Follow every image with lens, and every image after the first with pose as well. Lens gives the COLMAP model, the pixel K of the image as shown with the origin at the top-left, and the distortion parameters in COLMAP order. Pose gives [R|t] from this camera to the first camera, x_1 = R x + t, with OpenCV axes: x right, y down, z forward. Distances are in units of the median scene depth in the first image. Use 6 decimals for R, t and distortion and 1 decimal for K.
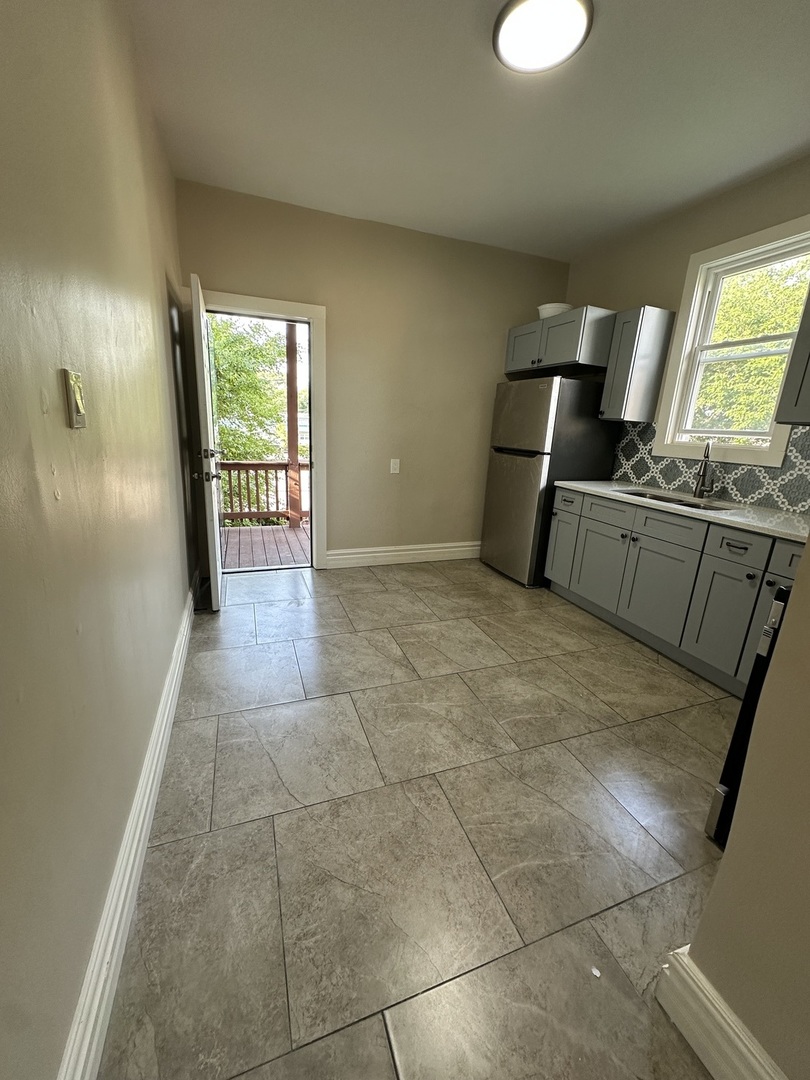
lens RADIAL K [[429.0, 0, 405.0], [0, 429.0, 540.0], [0, 0, 1]] dist [-0.001132, 0.000020]
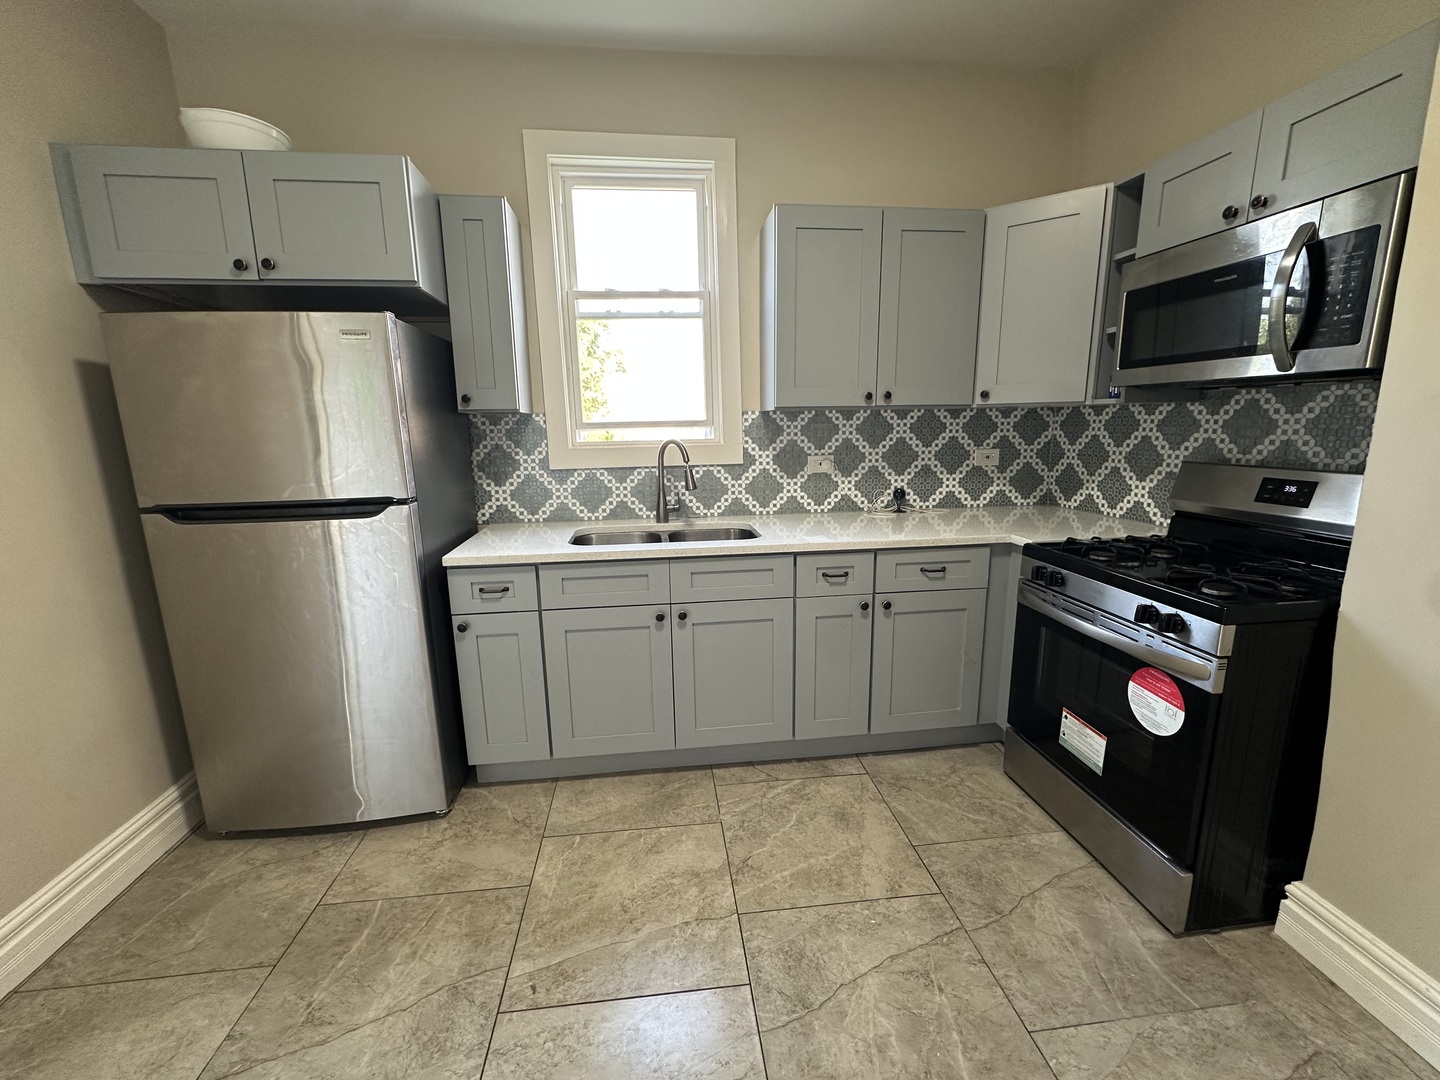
lens RADIAL K [[593.3, 0, 720.0], [0, 593.3, 540.0], [0, 0, 1]] dist [-0.001078, 0.000223]
pose [[0.235587, -0.242358, 0.941149, -0.155226], [0.285150, 0.943022, 0.171462, -0.193928], [-0.929079, 0.227974, 0.291272, 0.621434]]
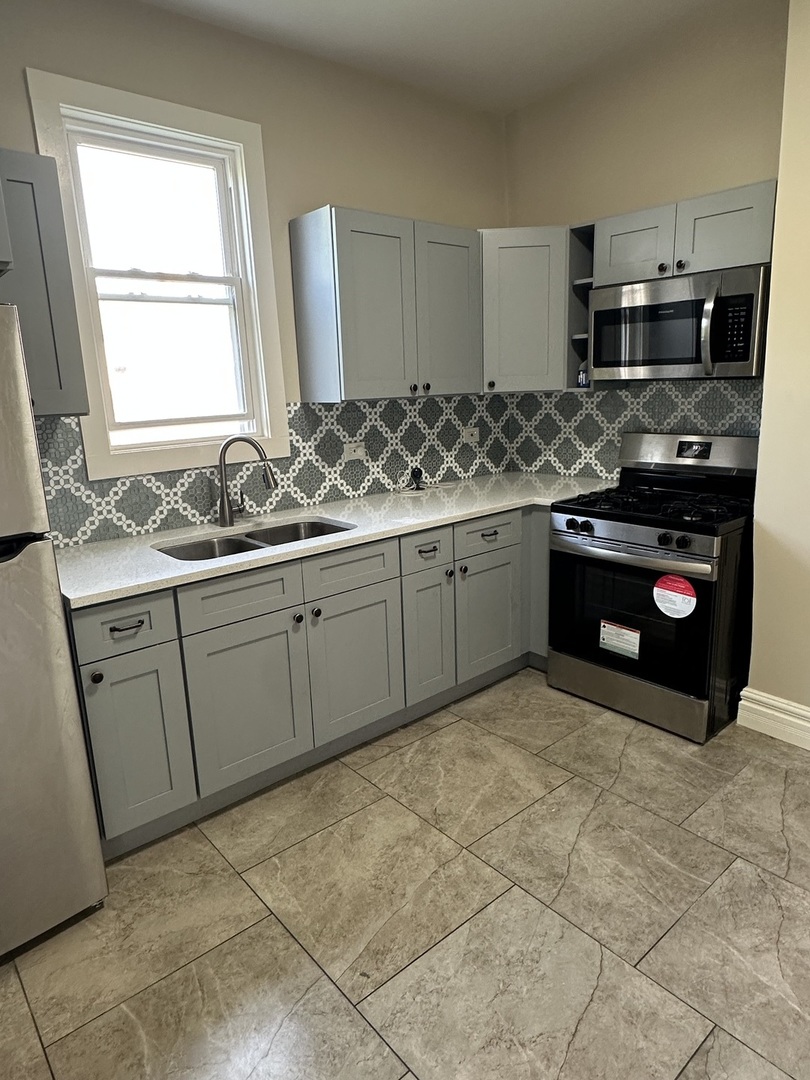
lens RADIAL K [[668.2, 0, 404.6], [0, 668.2, 531.0], [0, 0, 1]] dist [-0.001214, -0.000215]
pose [[-0.348336, -0.243324, 0.905238, -0.258277], [0.265589, 0.900528, 0.344256, -0.335175], [-0.898958, 0.360338, -0.249062, 0.957531]]
